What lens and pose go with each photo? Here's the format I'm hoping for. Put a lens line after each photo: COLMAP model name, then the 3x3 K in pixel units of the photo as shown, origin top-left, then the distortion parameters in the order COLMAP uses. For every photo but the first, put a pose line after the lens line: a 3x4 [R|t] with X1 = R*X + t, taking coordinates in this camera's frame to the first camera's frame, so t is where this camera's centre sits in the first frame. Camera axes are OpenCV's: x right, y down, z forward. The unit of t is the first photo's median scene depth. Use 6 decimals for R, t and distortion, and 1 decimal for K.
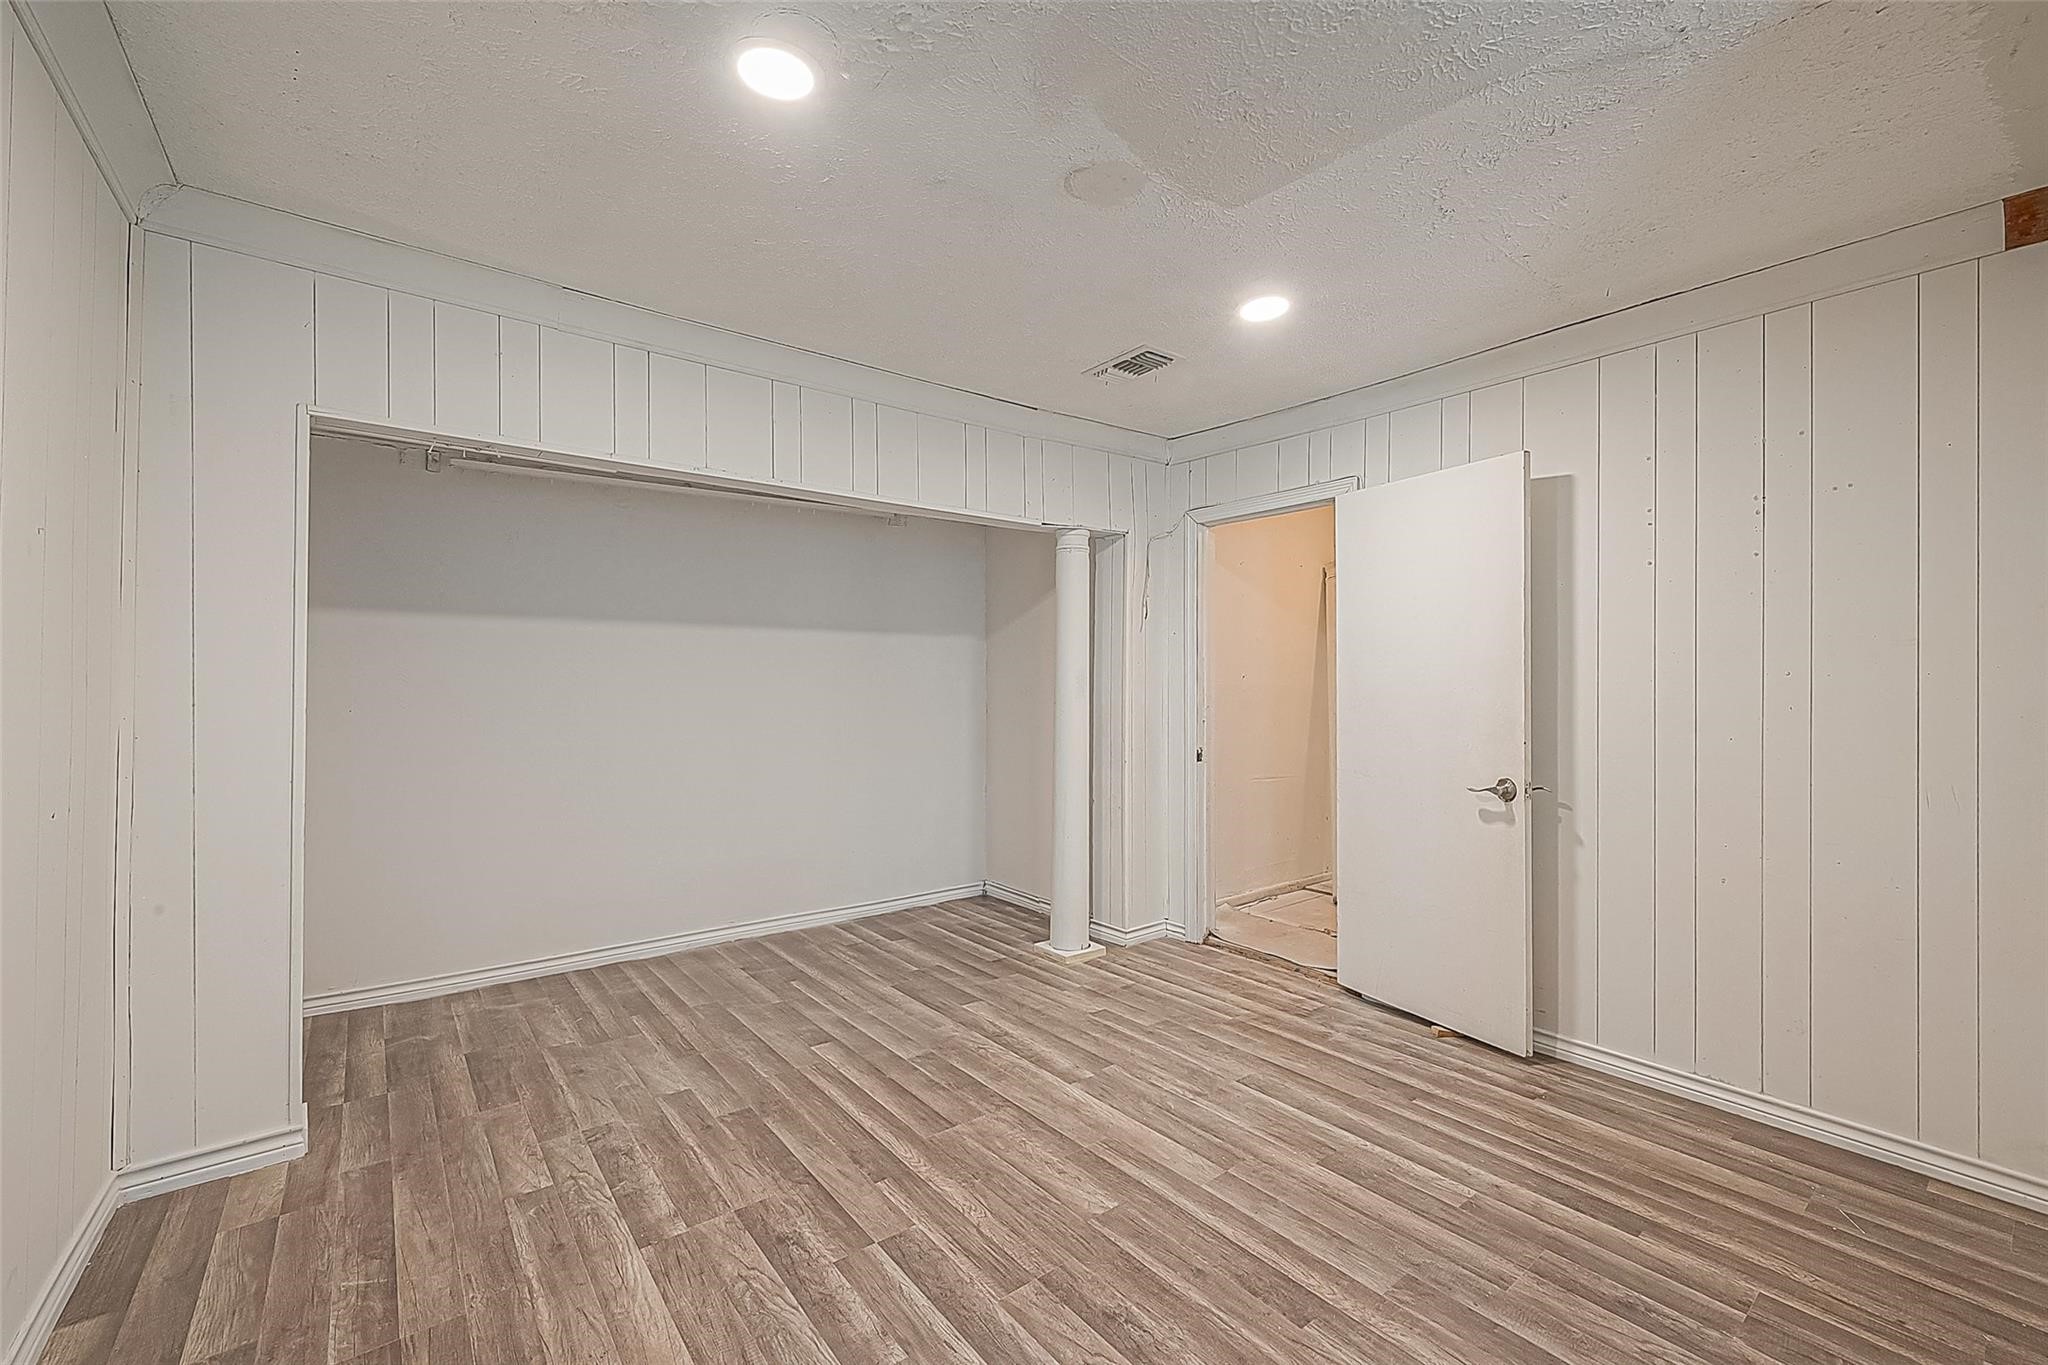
lens RADIAL K [[813.6, 0, 1028.2], [0, 813.6, 682.4], [0, 0, 1]] dist [0.000104, 0.000240]
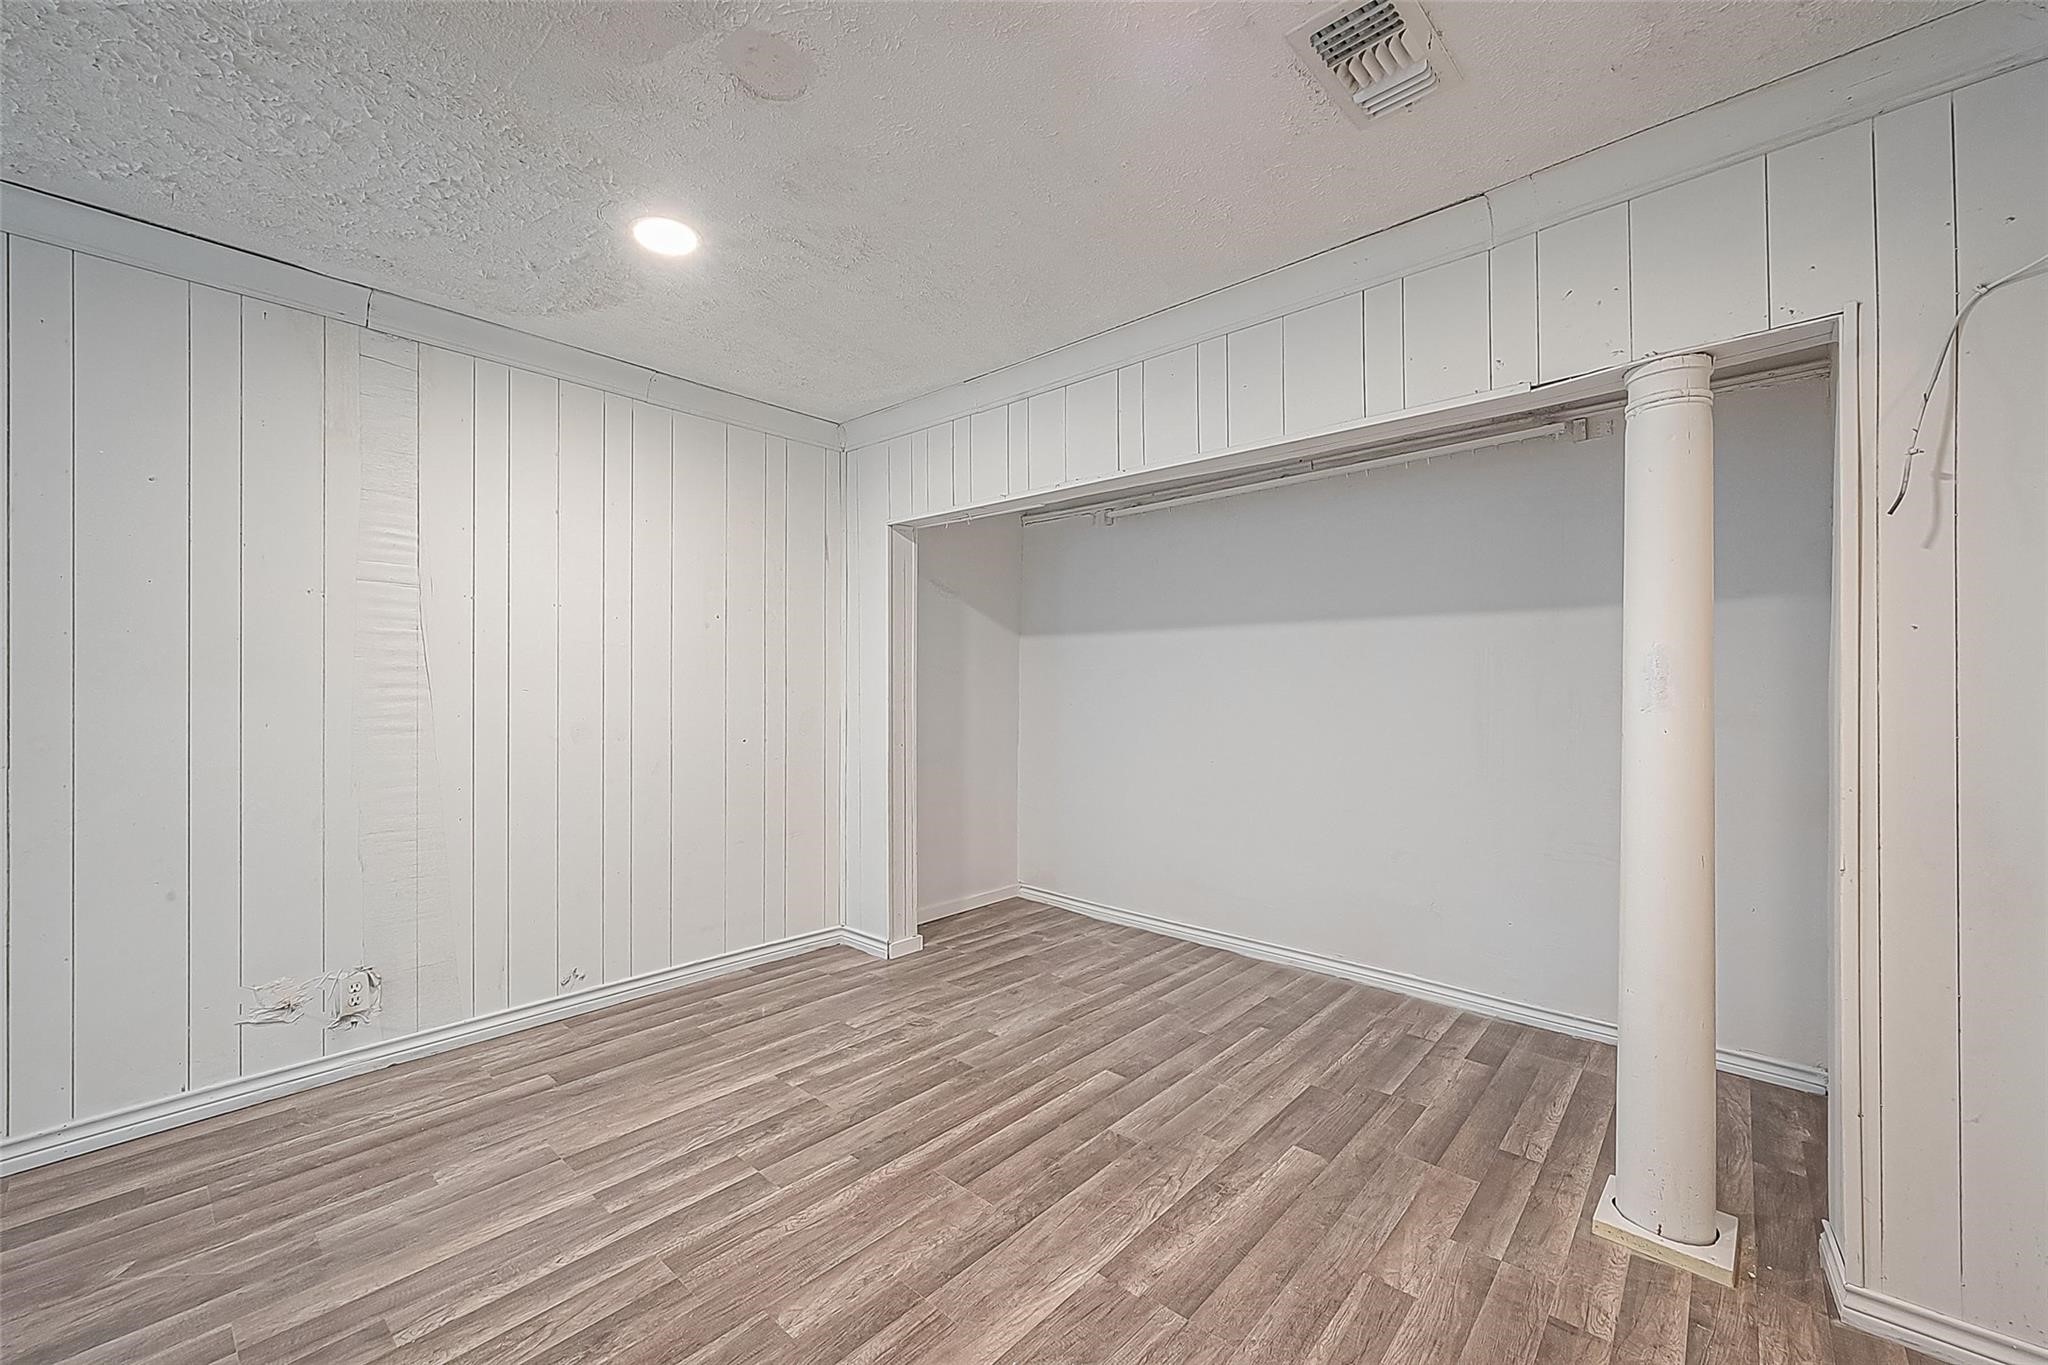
lens RADIAL K [[813.6, 0, 1028.2], [0, 813.6, 682.4], [0, 0, 1]] dist [0.000104, 0.000240]
pose [[0.181994, -0.006757, -0.983276, 0.695857], [-0.002211, 0.999971, -0.007281, 0.012246], [0.983297, 0.003499, 0.181974, 0.810194]]
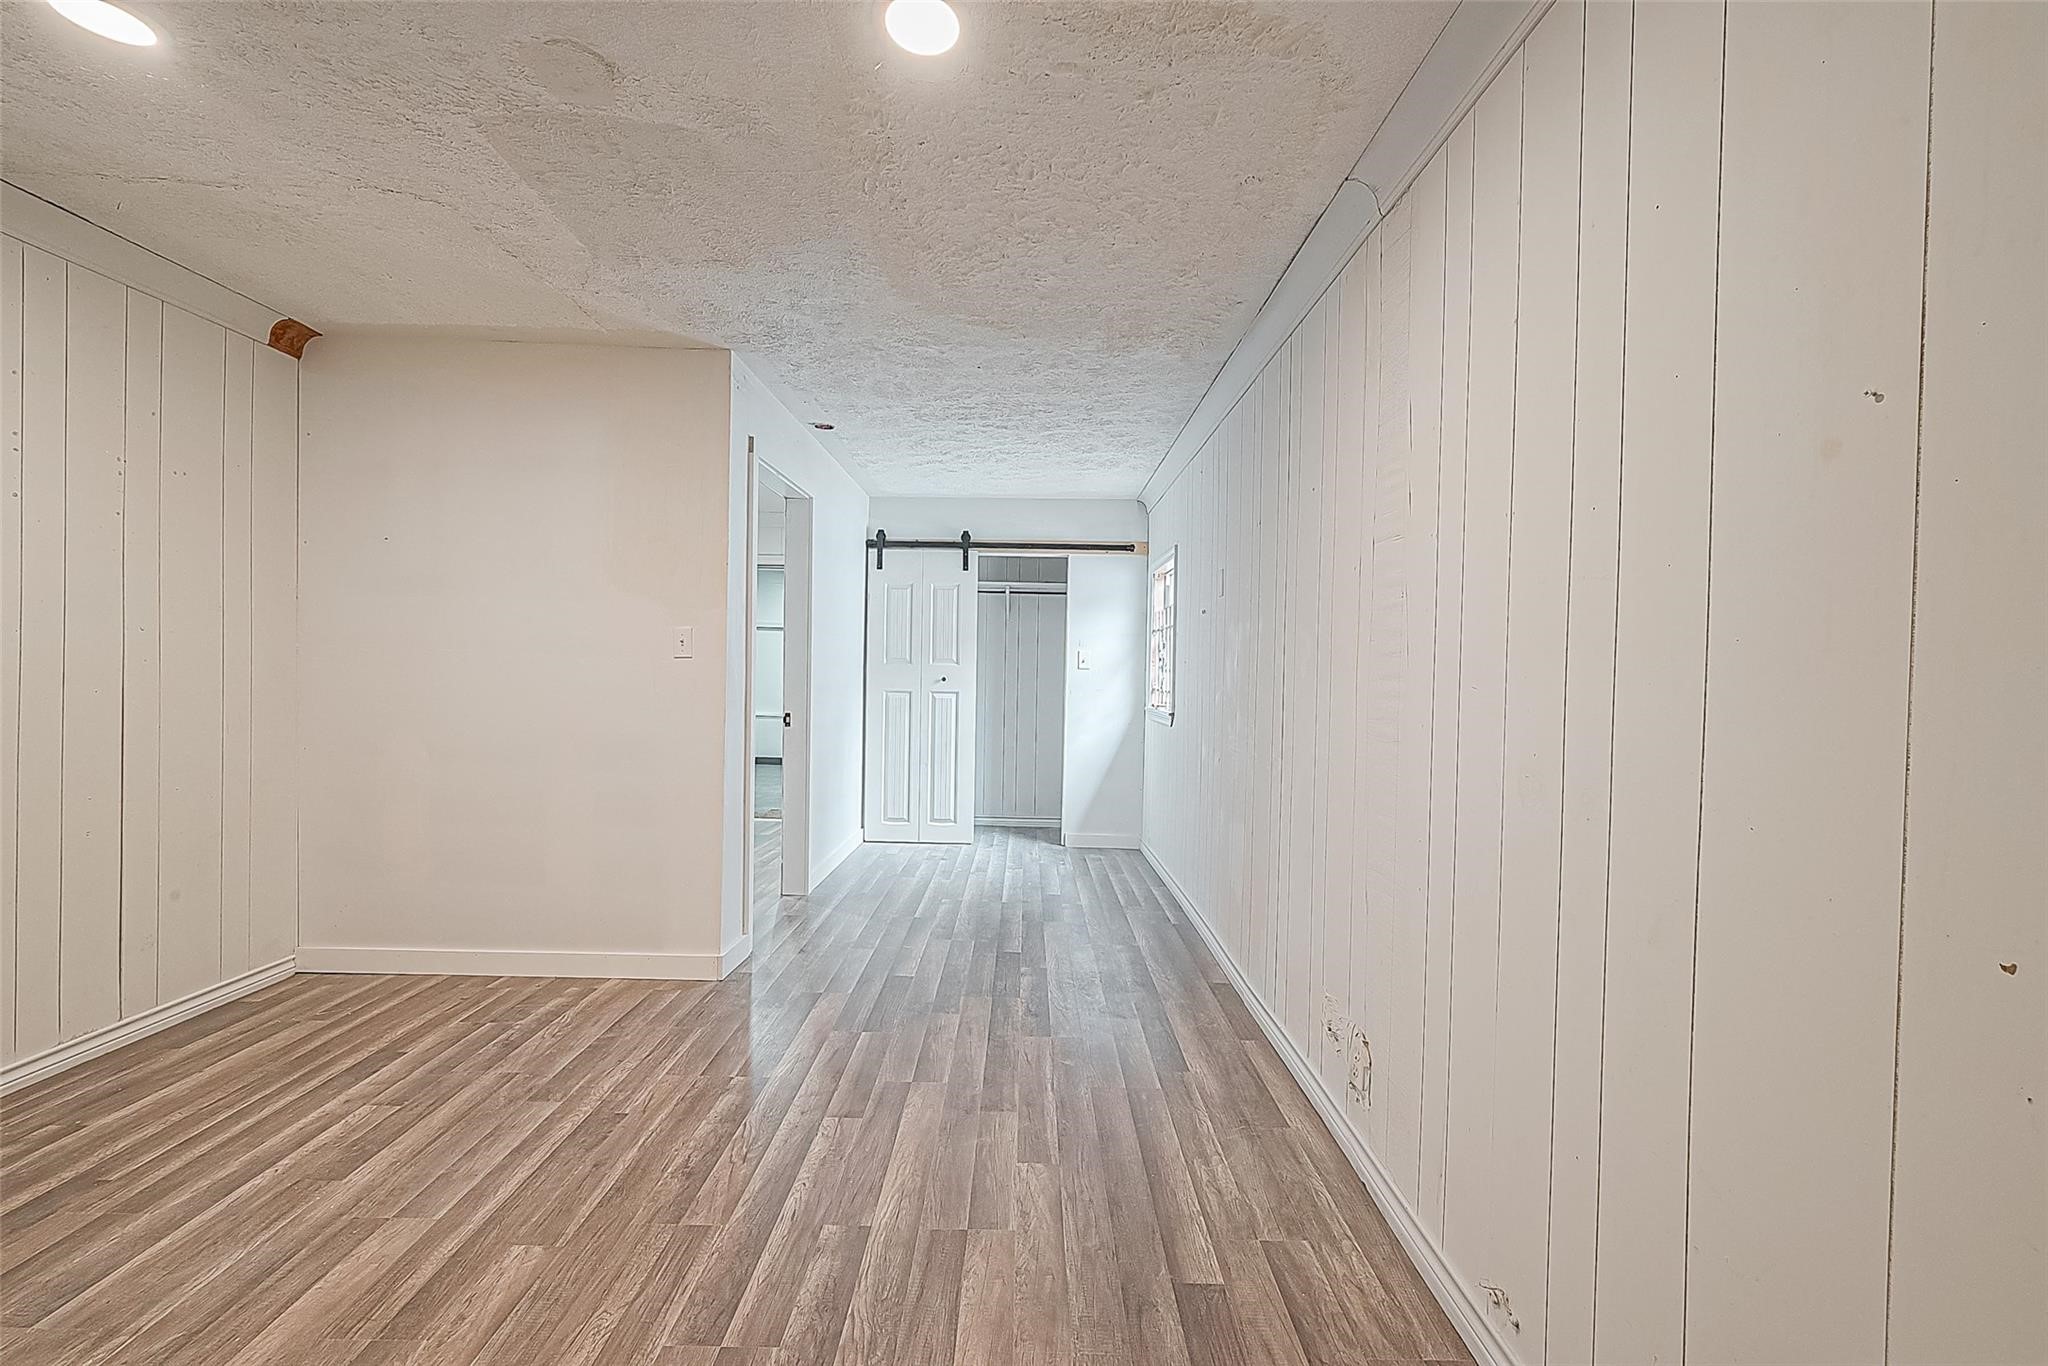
lens RADIAL K [[813.6, 0, 1028.2], [0, 813.6, 682.9], [0, 0, 1]] dist [0.000104, 0.000240]
pose [[-0.779160, -0.032255, 0.625995, -0.629765], [-0.026470, 0.999477, 0.018552, 0.009715], [-0.626266, -0.002116, -0.779606, 1.002608]]
